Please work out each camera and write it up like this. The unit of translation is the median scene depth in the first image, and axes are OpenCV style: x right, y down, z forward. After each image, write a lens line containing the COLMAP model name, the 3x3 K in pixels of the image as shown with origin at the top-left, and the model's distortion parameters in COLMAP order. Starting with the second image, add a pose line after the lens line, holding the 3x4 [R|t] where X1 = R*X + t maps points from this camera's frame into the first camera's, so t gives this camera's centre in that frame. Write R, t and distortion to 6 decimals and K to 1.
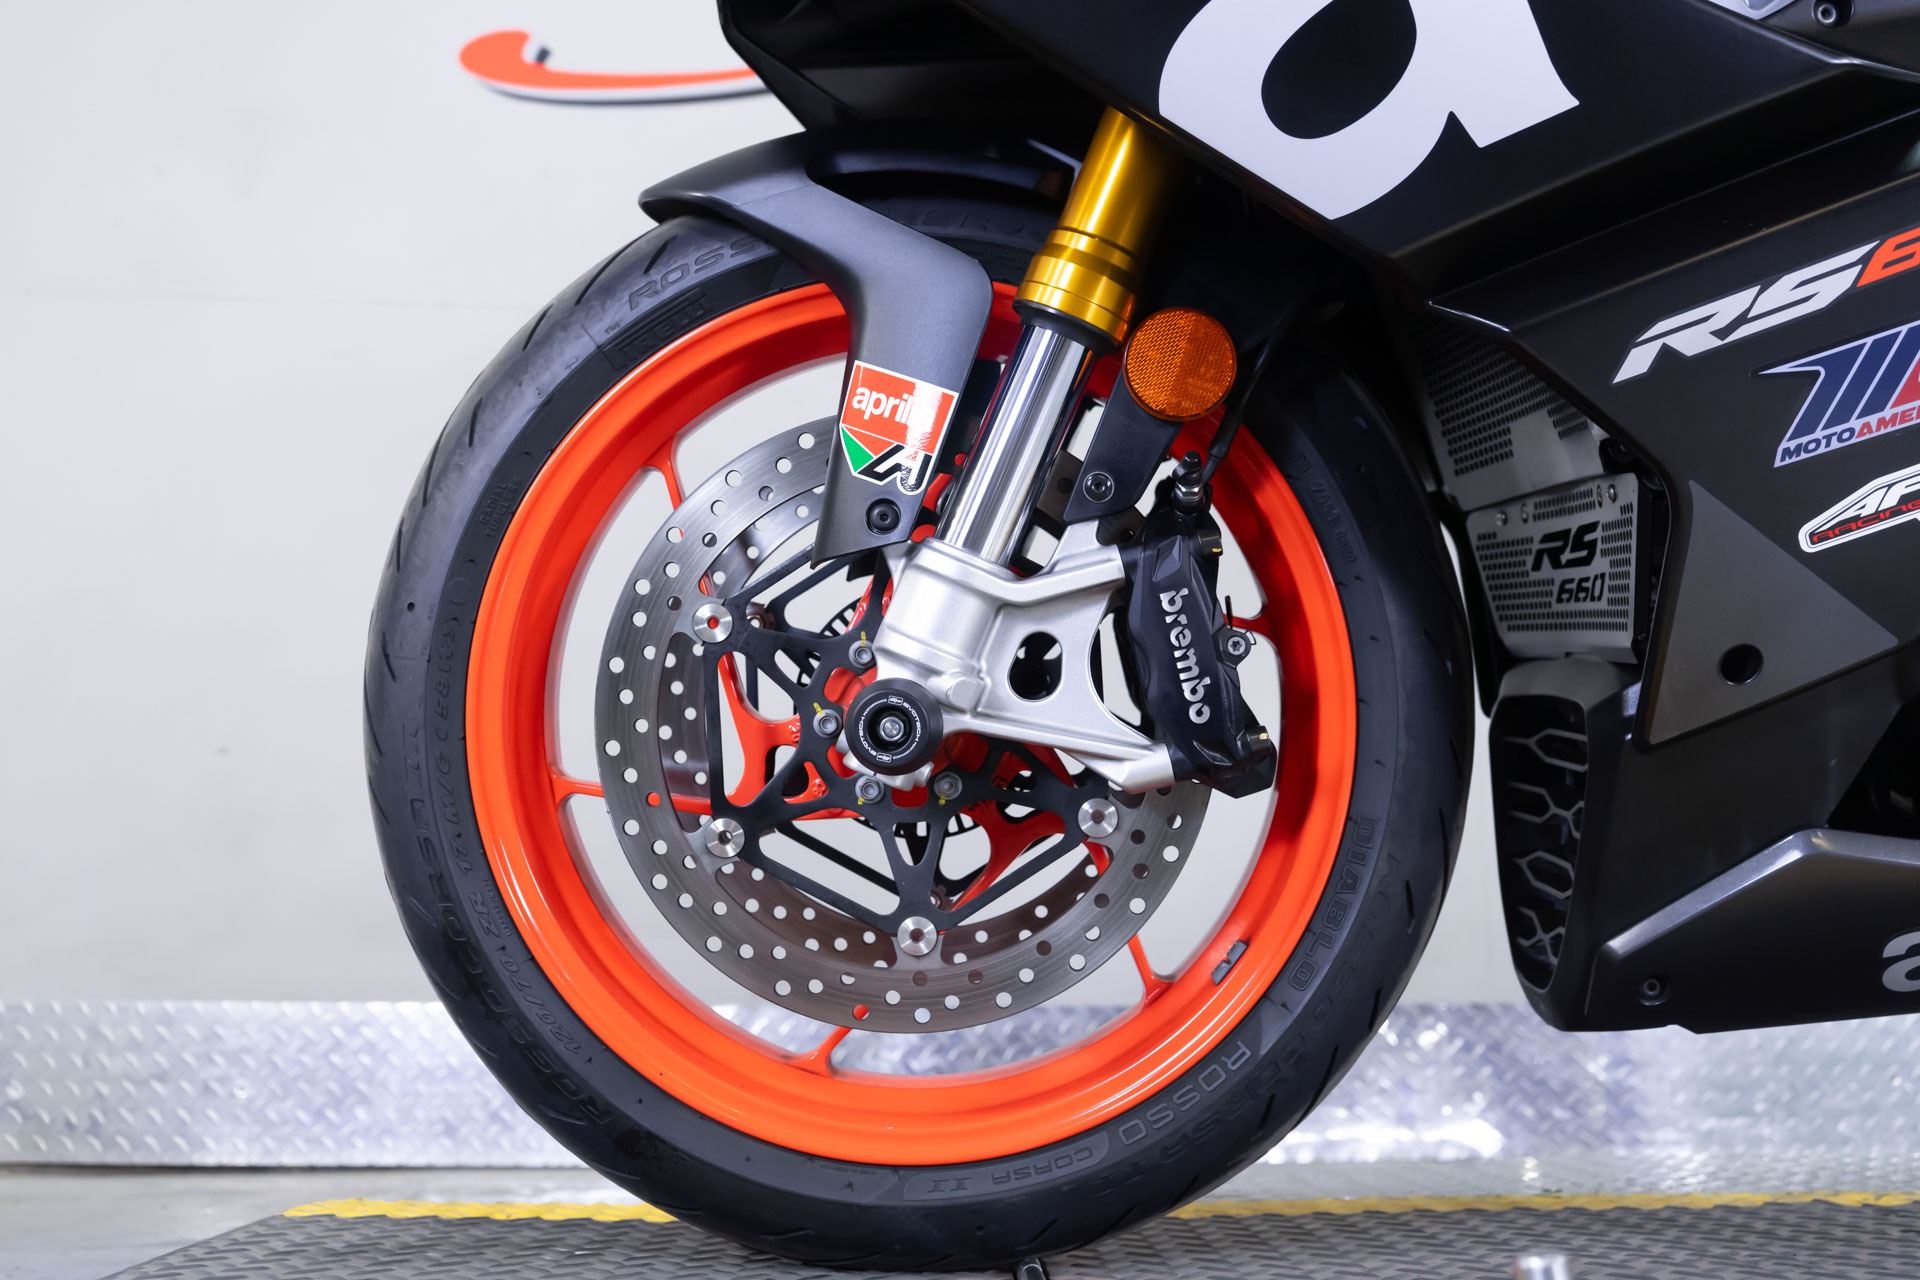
lens RADIAL K [[1816.7, 0, 965.8], [0, 1816.7, 631.4], [0, 0, 1]] dist [0.004554, 0.000000]
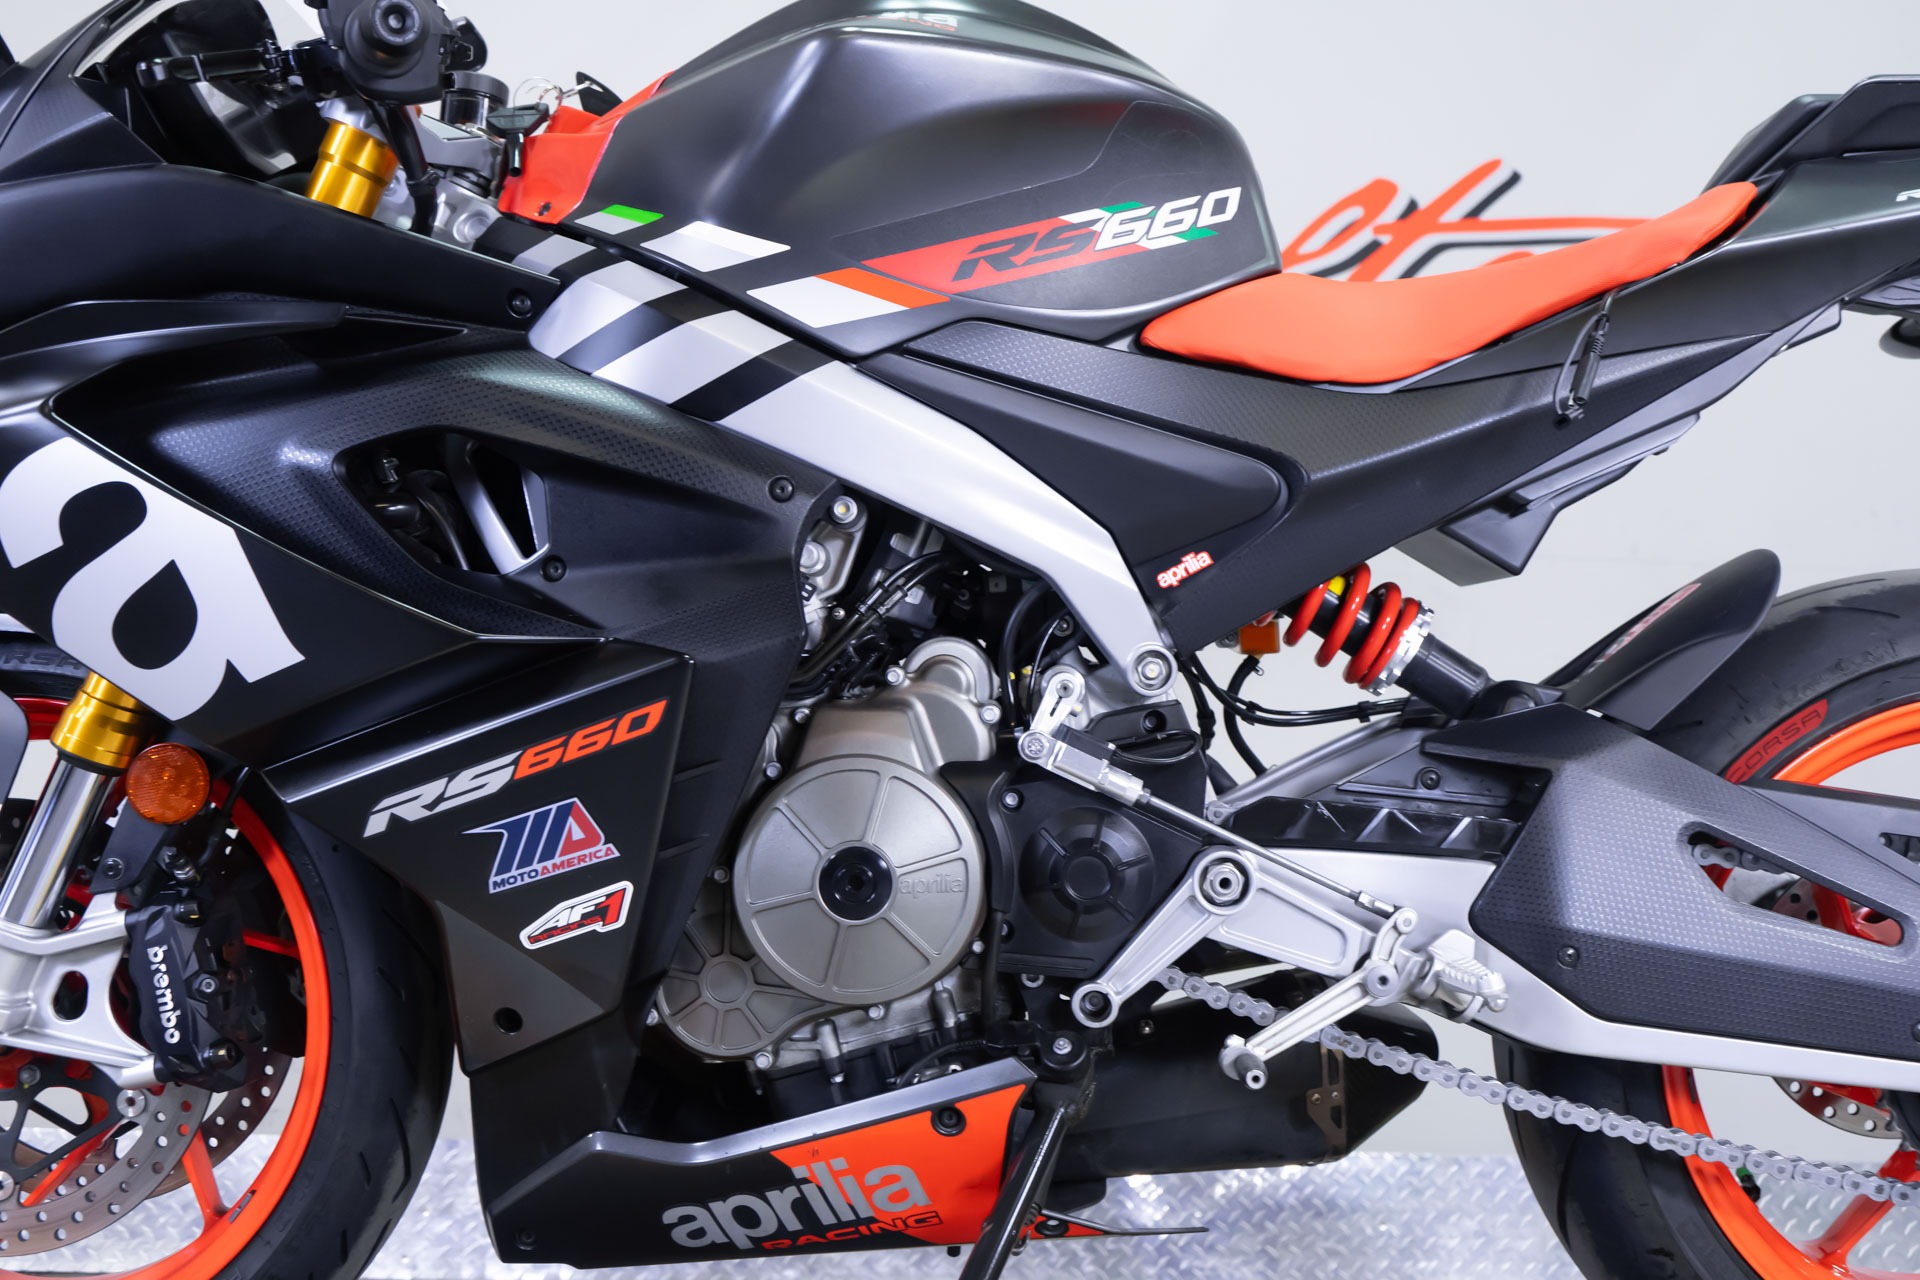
lens RADIAL K [[1816.7, 0, 951.9], [0, 1816.7, 639.8], [0, 0, 1]] dist [0.004554, 0.000000]
pose [[0.999370, 0.014748, -0.032284, 0.721172], [-0.015319, 0.999729, -0.017520, -0.228990], [0.032017, 0.018003, 0.999325, -0.355091]]
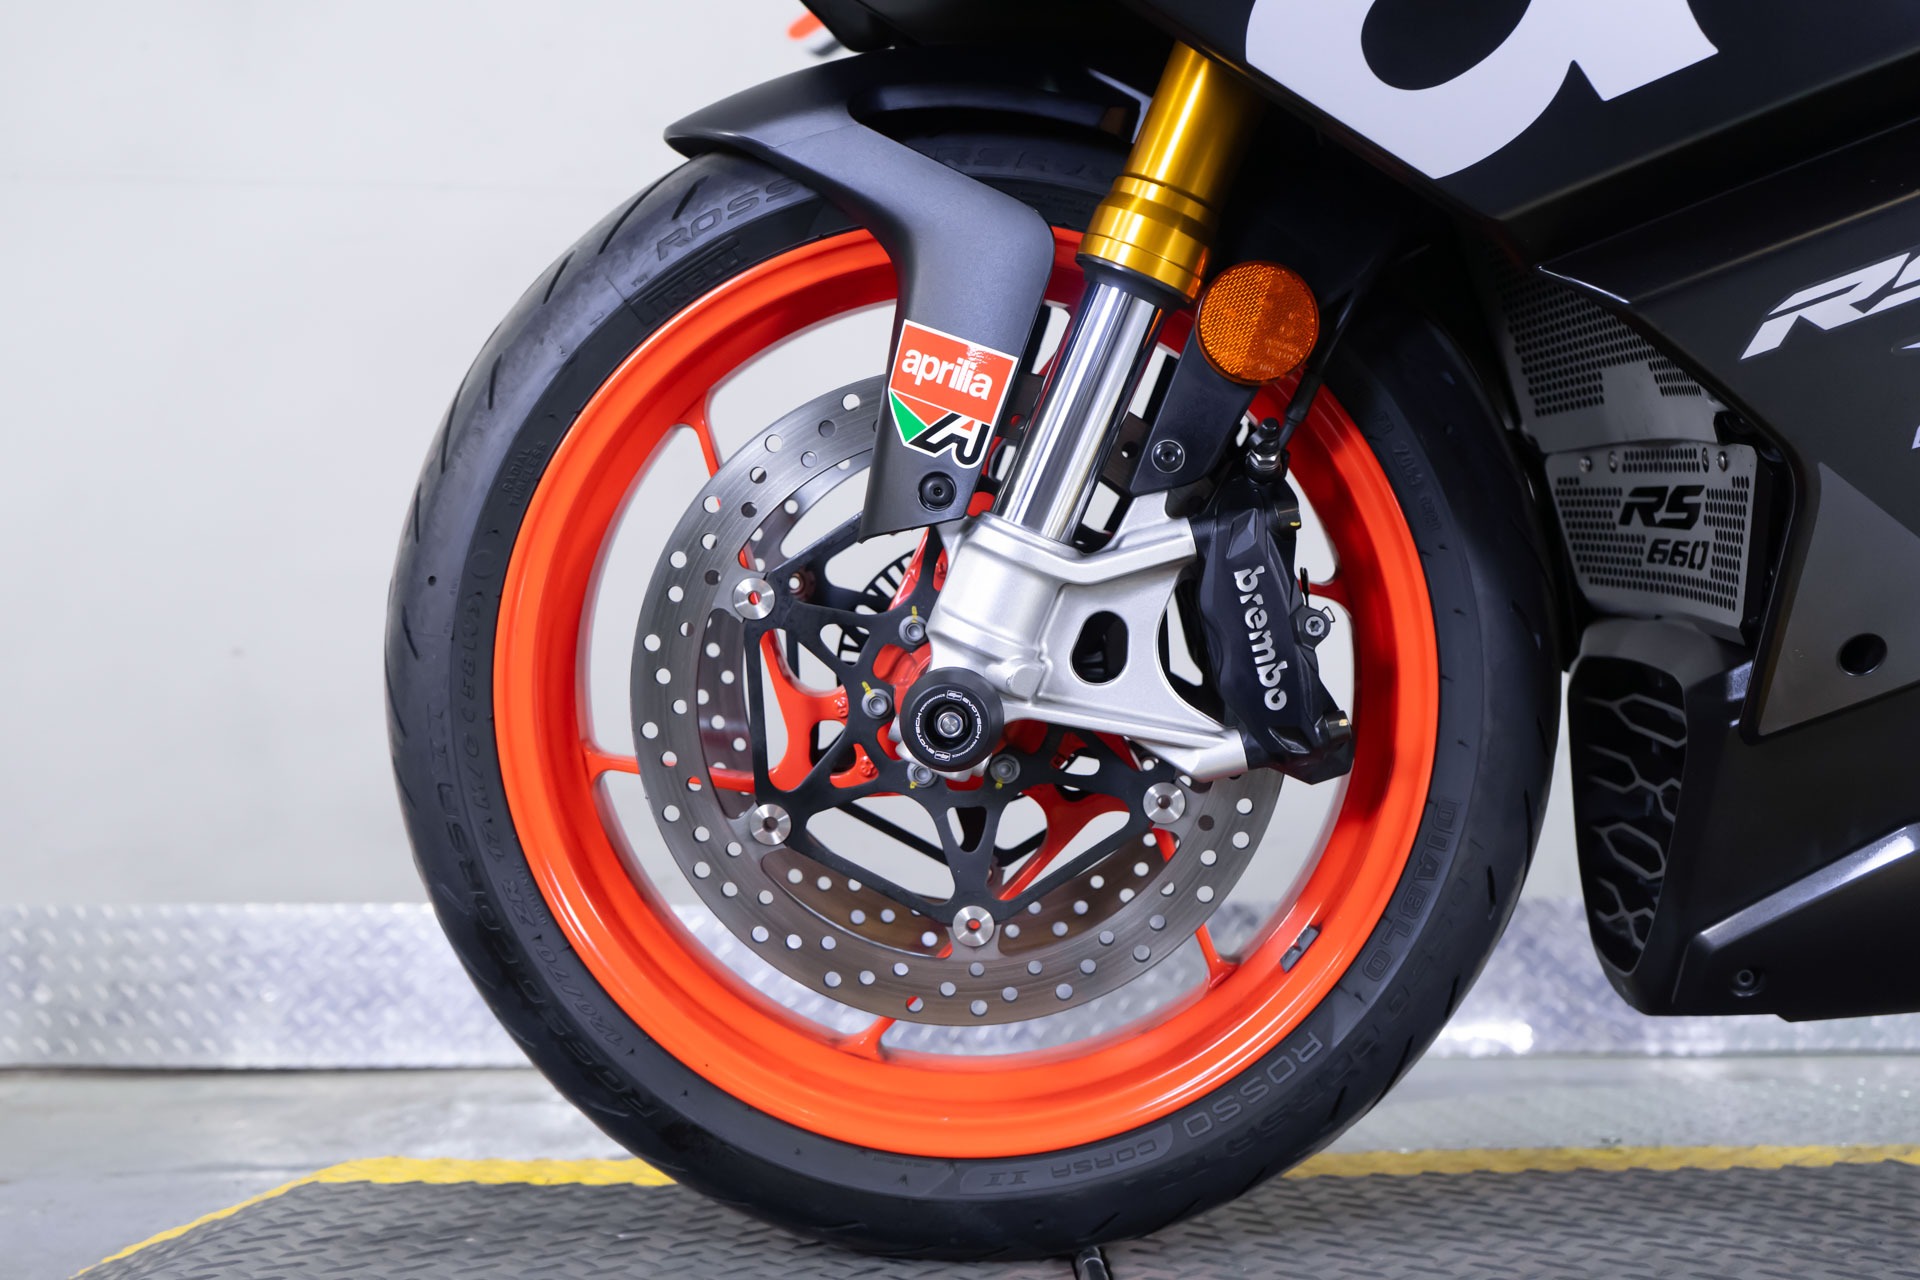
lens RADIAL K [[1816.7, 0, 966.9], [0, 1816.7, 634.7], [0, 0, 1]] dist [0.004554, 0.000000]
pose [[0.999976, -0.004739, -0.005021, -0.024346], [0.005145, 0.996425, 0.084328, -0.064494], [0.004604, -0.084352, 0.996425, 0.063113]]
